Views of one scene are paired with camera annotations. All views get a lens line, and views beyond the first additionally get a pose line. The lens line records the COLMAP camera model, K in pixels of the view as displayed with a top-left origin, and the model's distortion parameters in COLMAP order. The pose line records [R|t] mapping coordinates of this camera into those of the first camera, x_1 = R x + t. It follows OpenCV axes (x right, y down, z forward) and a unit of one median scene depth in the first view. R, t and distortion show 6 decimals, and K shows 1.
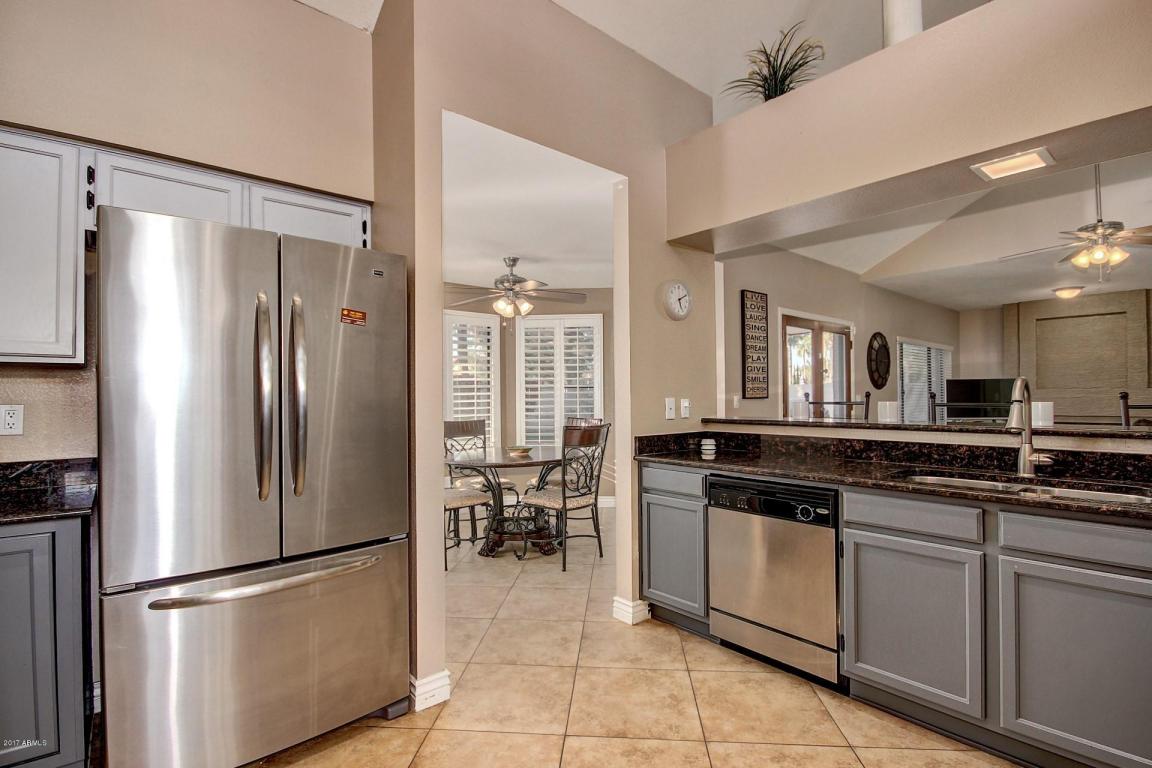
lens RADIAL K [[551.7, 0, 580.8], [0, 551.7, 376.9], [0, 0, 1]] dist [-0.011262, 0.000475]
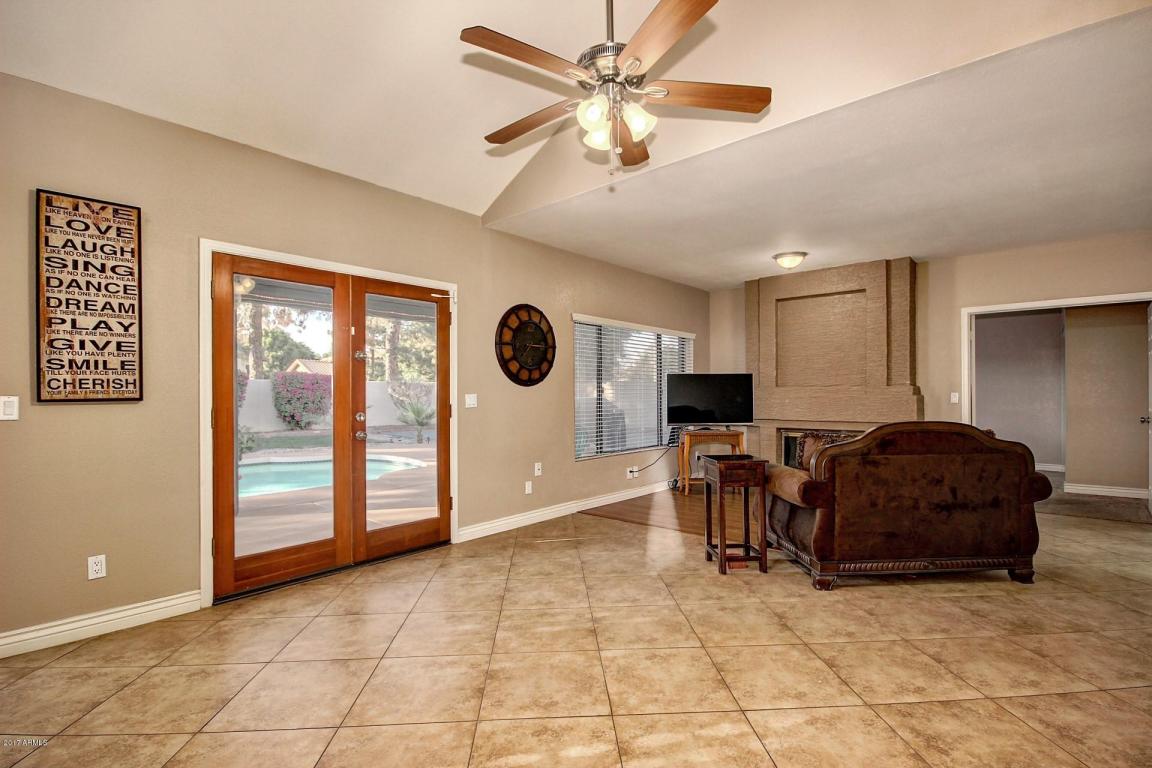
lens RADIAL K [[532.8, 0, 575.5], [0, 532.8, 395.7], [0, 0, 1]] dist [-0.000594, -0.000044]
pose [[0.990628, 0.001772, 0.136574, 0.714364], [-0.007316, 0.999169, 0.040103, 0.010350], [-0.136390, -0.040726, 0.989818, 0.430219]]
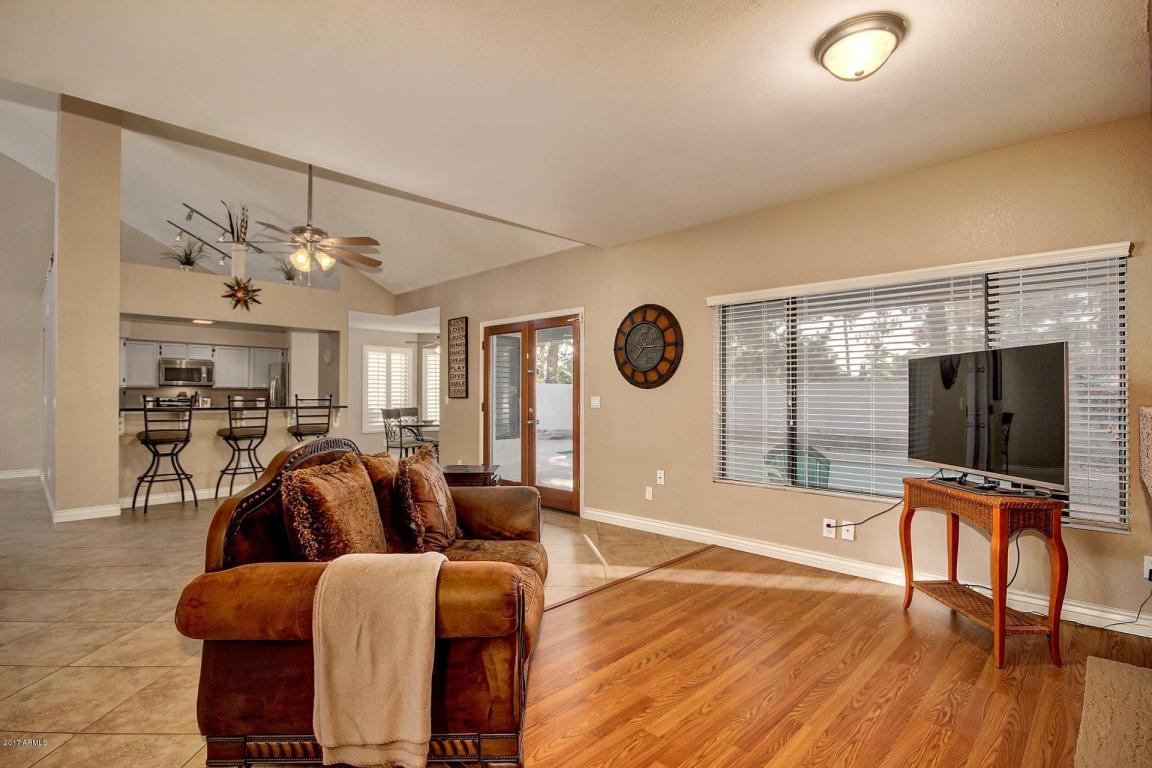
lens RADIAL K [[532.8, 0, 571.9], [0, 532.8, 394.0], [0, 0, 1]] dist [-0.000594, -0.000044]
pose [[0.109433, 0.003035, -0.993990, 1.647723], [0.034383, 0.999385, 0.006837, 0.030512], [0.993399, -0.034924, 0.109261, 1.141054]]
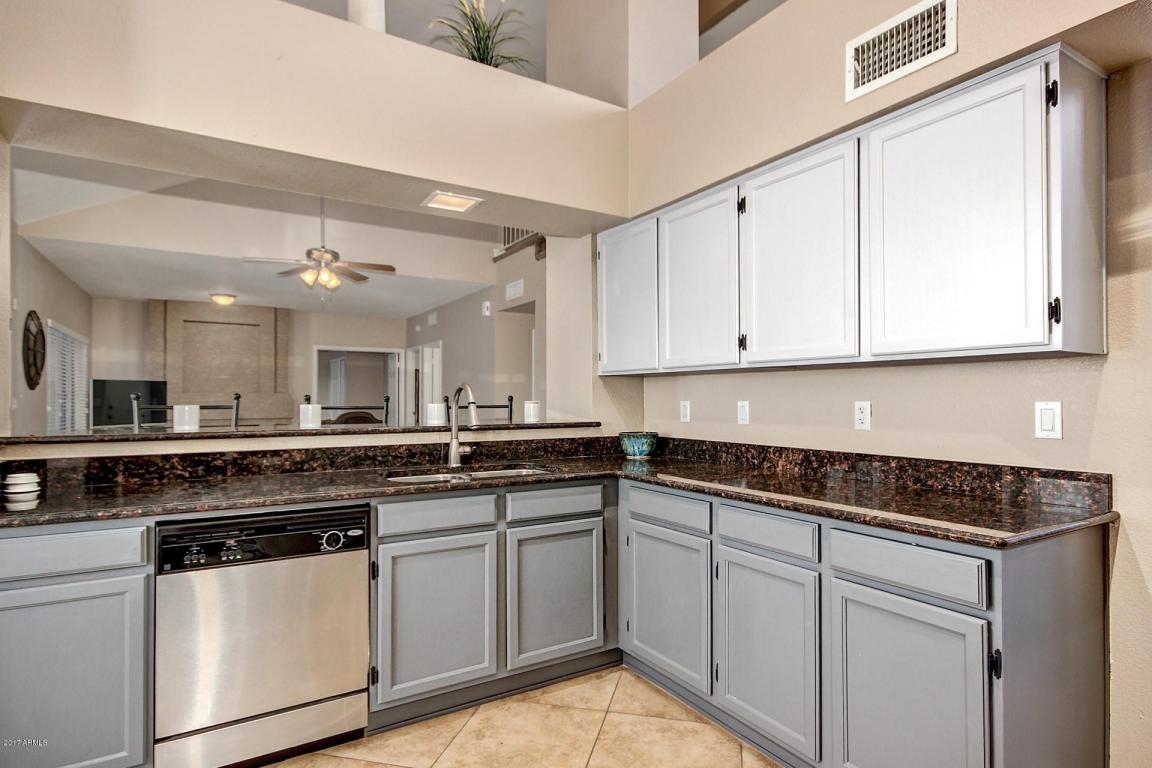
lens RADIAL K [[606.8, 0, 577.4], [0, 606.8, 386.1], [0, 0, 1]] dist [0.005856, 0.002923]
pose [[0.156855, 0.024656, 0.987314, -0.194789], [-0.036828, 0.999139, -0.019100, 0.009773], [-0.986935, -0.033365, 0.157628, 0.228227]]
